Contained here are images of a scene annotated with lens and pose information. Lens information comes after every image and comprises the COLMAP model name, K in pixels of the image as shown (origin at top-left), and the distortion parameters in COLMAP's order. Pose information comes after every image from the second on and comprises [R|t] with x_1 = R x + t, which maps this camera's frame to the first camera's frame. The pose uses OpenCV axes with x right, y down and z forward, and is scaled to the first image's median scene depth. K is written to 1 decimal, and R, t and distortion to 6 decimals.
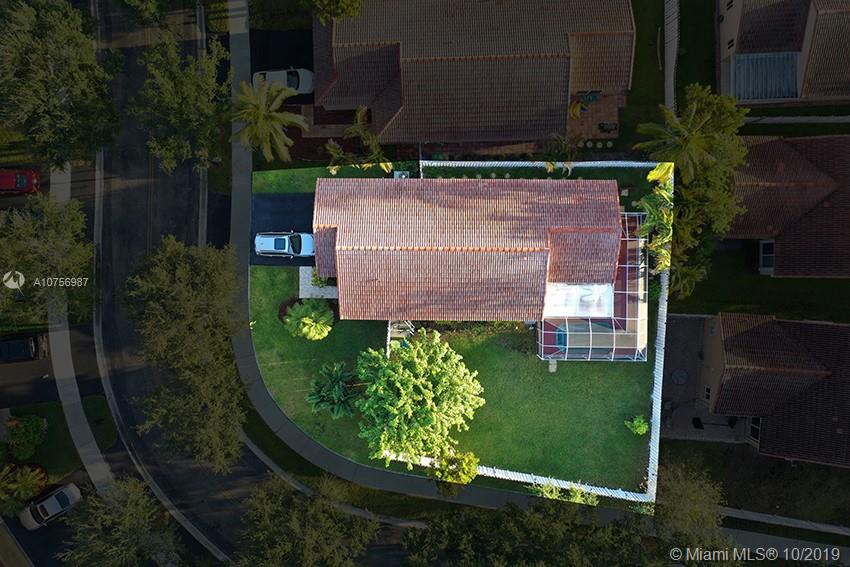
lens RADIAL K [[668.4, 0, 425.0], [0, 668.4, 283.5], [0, 0, 1]] dist [-0.004168, -0.000555]
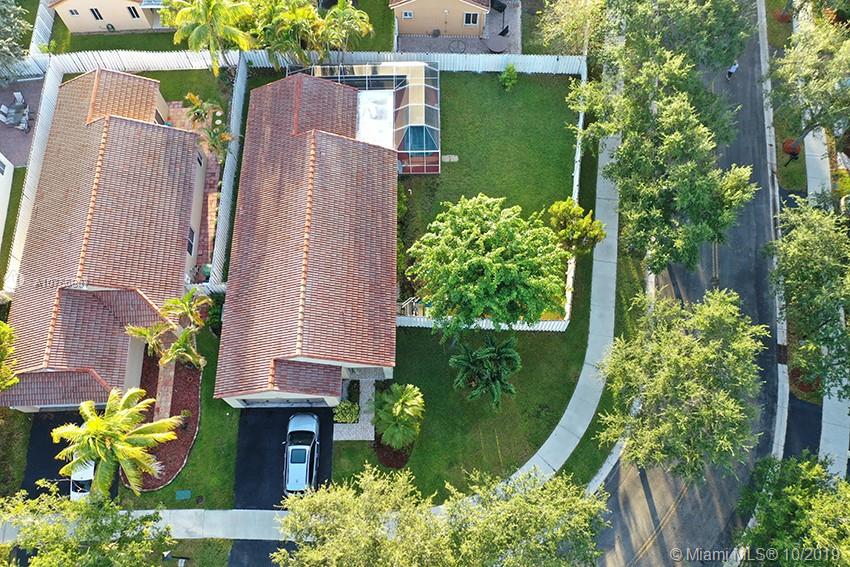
lens RADIAL K [[668.4, 0, 425.0], [0, 668.4, 283.5], [0, 0, 1]] dist [-0.004168, -0.000555]
pose [[-0.014559, -0.907510, 0.419778, -0.368068], [0.998931, -0.031619, -0.033711, 0.117623], [0.043866, 0.418838, 0.907001, 0.248810]]
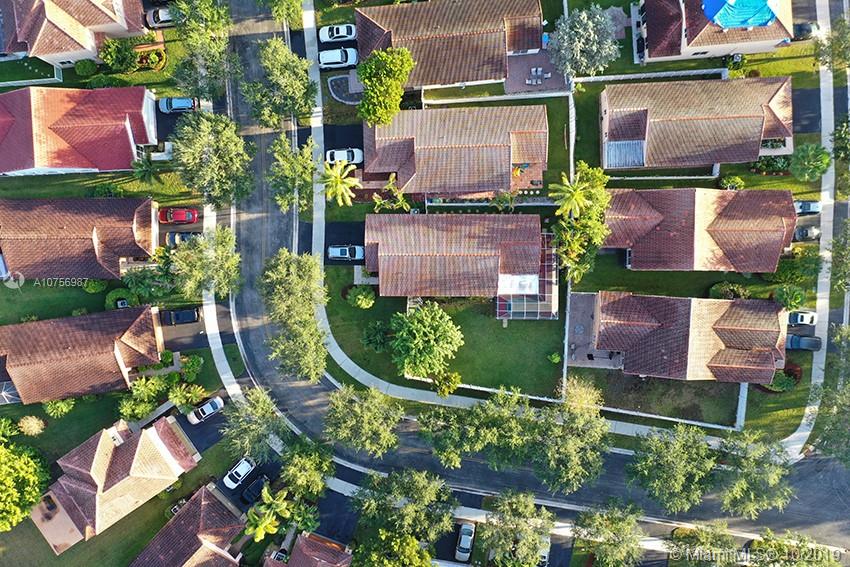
lens RADIAL K [[668.4, 0, 425.0], [0, 668.4, 283.5], [0, 0, 1]] dist [-0.004168, -0.000555]
pose [[0.999984, -0.005653, -0.000707, -0.009445], [0.005652, 0.999984, -0.000613, 0.022956], [0.000711, 0.000609, 1.000000, -0.718542]]
